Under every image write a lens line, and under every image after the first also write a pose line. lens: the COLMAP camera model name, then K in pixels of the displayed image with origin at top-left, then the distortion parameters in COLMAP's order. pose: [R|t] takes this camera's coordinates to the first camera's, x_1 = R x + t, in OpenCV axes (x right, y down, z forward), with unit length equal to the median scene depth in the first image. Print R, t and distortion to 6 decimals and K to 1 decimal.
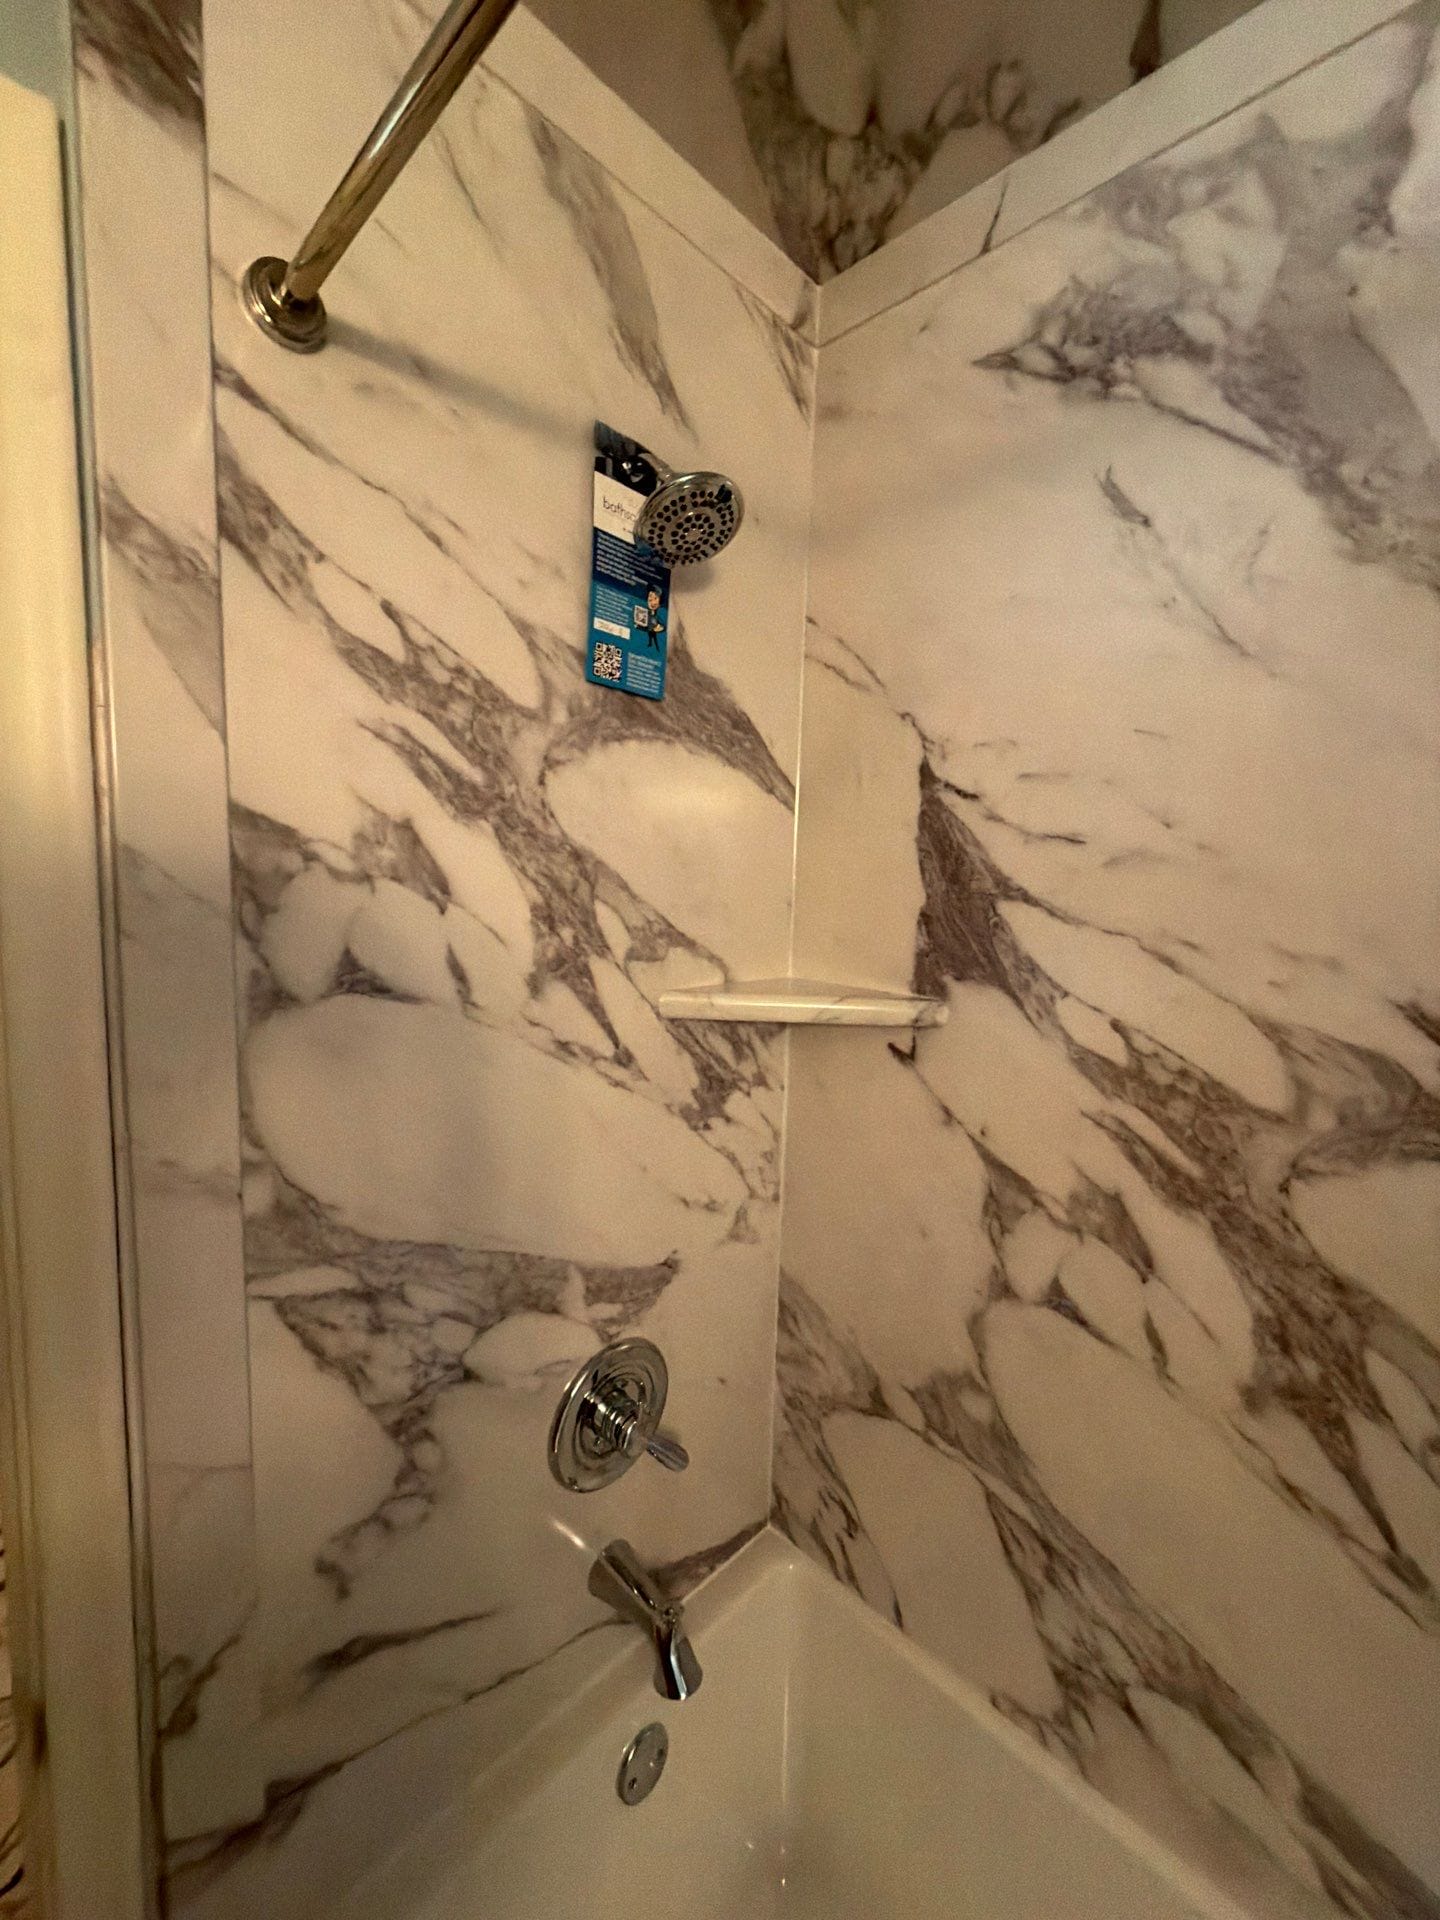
lens RADIAL K [[770.7, 0, 720.0], [0, 770.7, 960.0], [0, 0, 1]] dist [0.000292, 0.000140]
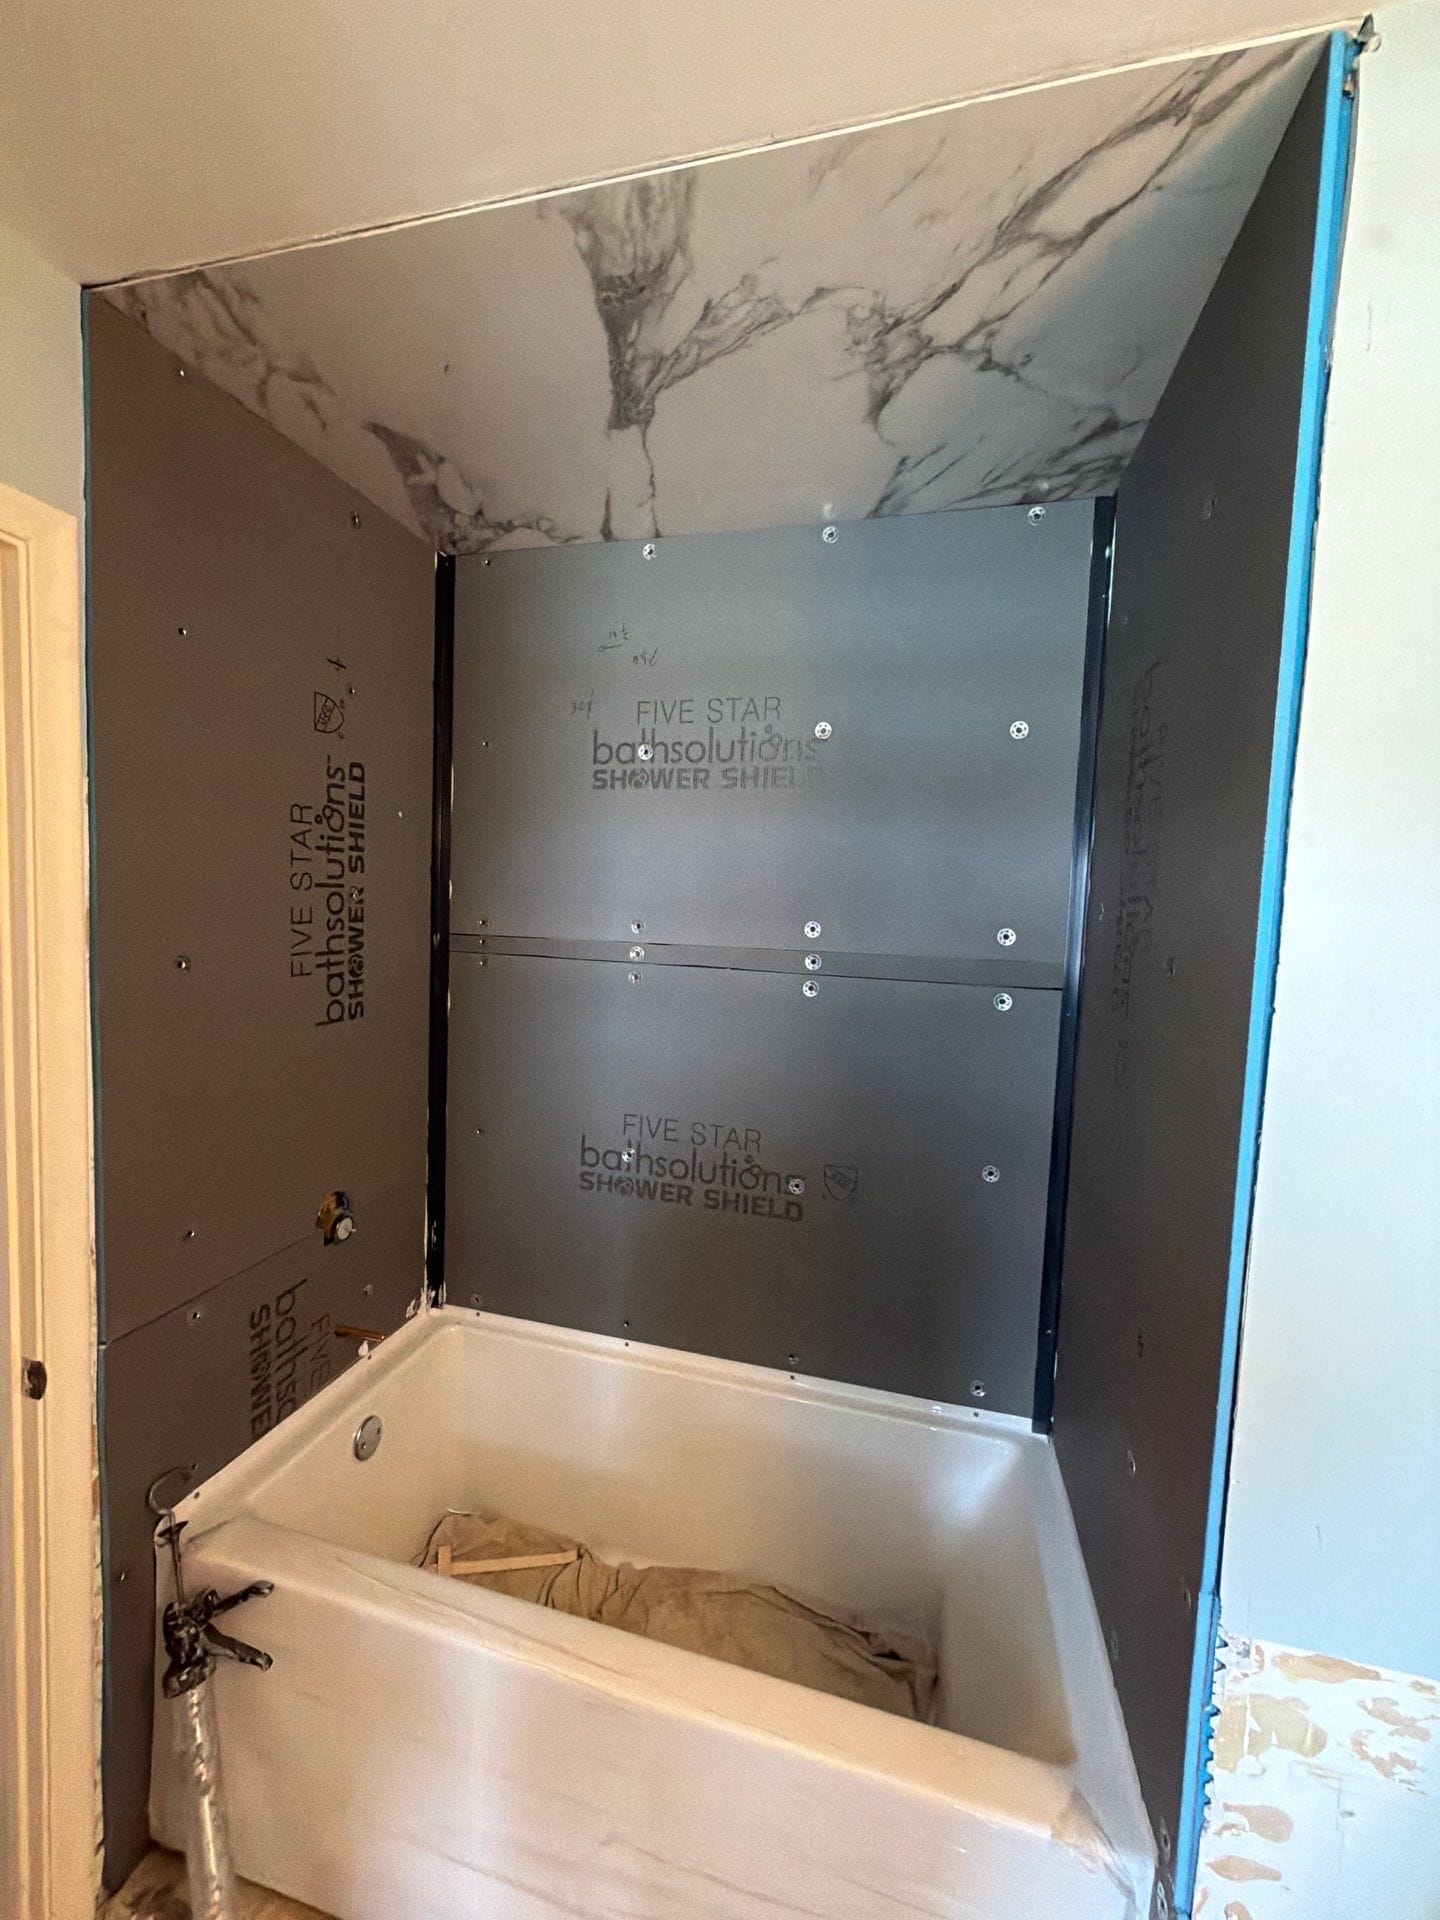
lens RADIAL K [[770.7, 0, 720.0], [0, 770.7, 960.0], [0, 0, 1]] dist [0.000292, 0.000140]
pose [[0.870642, -0.028541, 0.491089, -0.247068], [0.037268, 0.999273, -0.007996, 0.075771], [-0.490504, 0.025264, 0.871073, -0.912119]]
